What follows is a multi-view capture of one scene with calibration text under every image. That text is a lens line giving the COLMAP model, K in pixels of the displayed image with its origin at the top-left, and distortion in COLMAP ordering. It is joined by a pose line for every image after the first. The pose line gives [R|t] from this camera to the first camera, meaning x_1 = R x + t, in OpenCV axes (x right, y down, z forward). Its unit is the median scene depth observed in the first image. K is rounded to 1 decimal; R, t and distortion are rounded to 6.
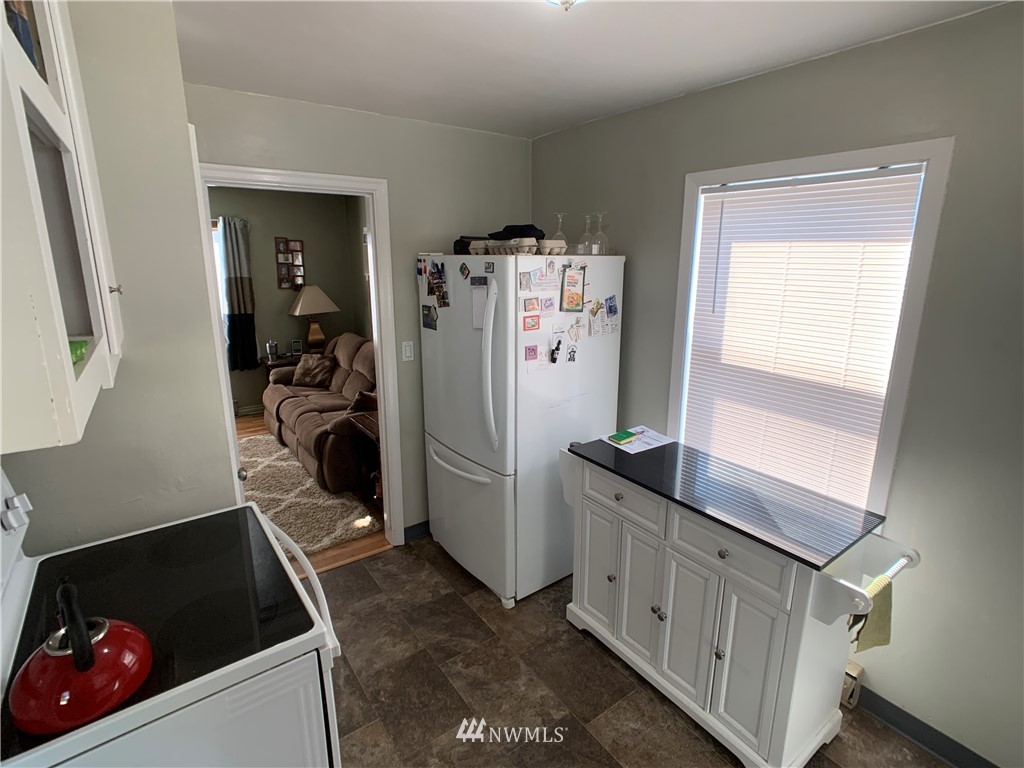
lens RADIAL K [[507.5, 0, 522.8], [0, 507.5, 374.9], [0, 0, 1]] dist [-0.020688, 0.009177]
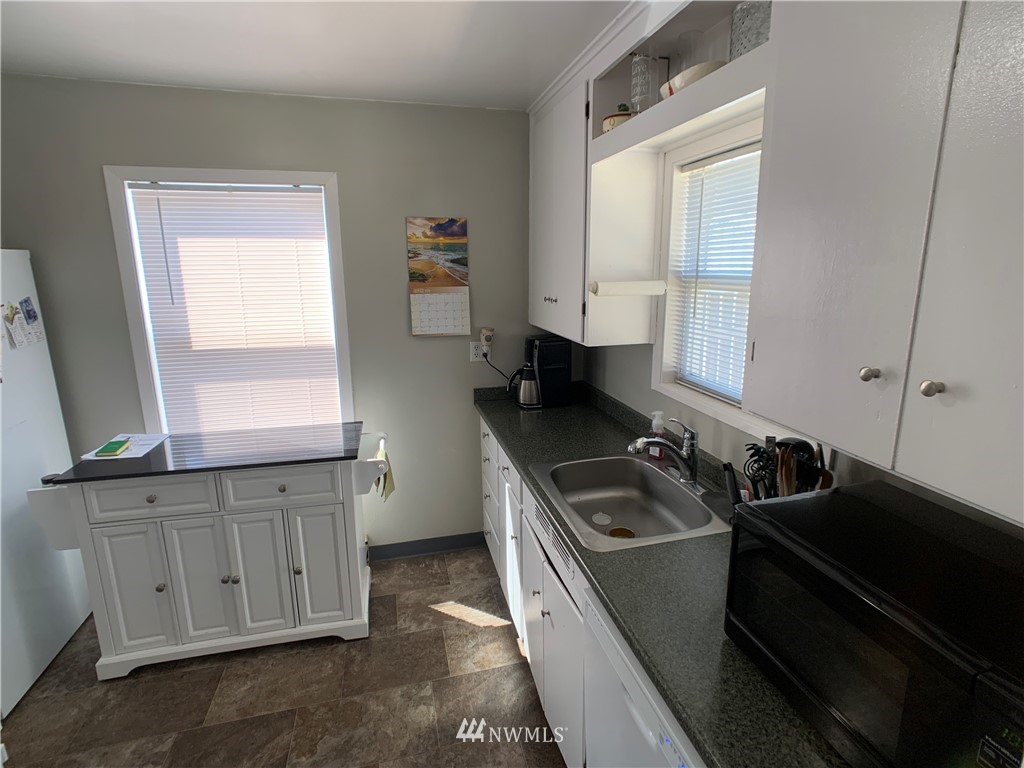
lens RADIAL K [[507.5, 0, 513.2], [0, 507.5, 371.3], [0, 0, 1]] dist [-0.020688, 0.009177]
pose [[0.376854, -0.201102, 0.904179, -0.324466], [0.217275, 0.968104, 0.124761, 0.033314], [-0.900429, 0.149439, 0.408529, -0.036058]]
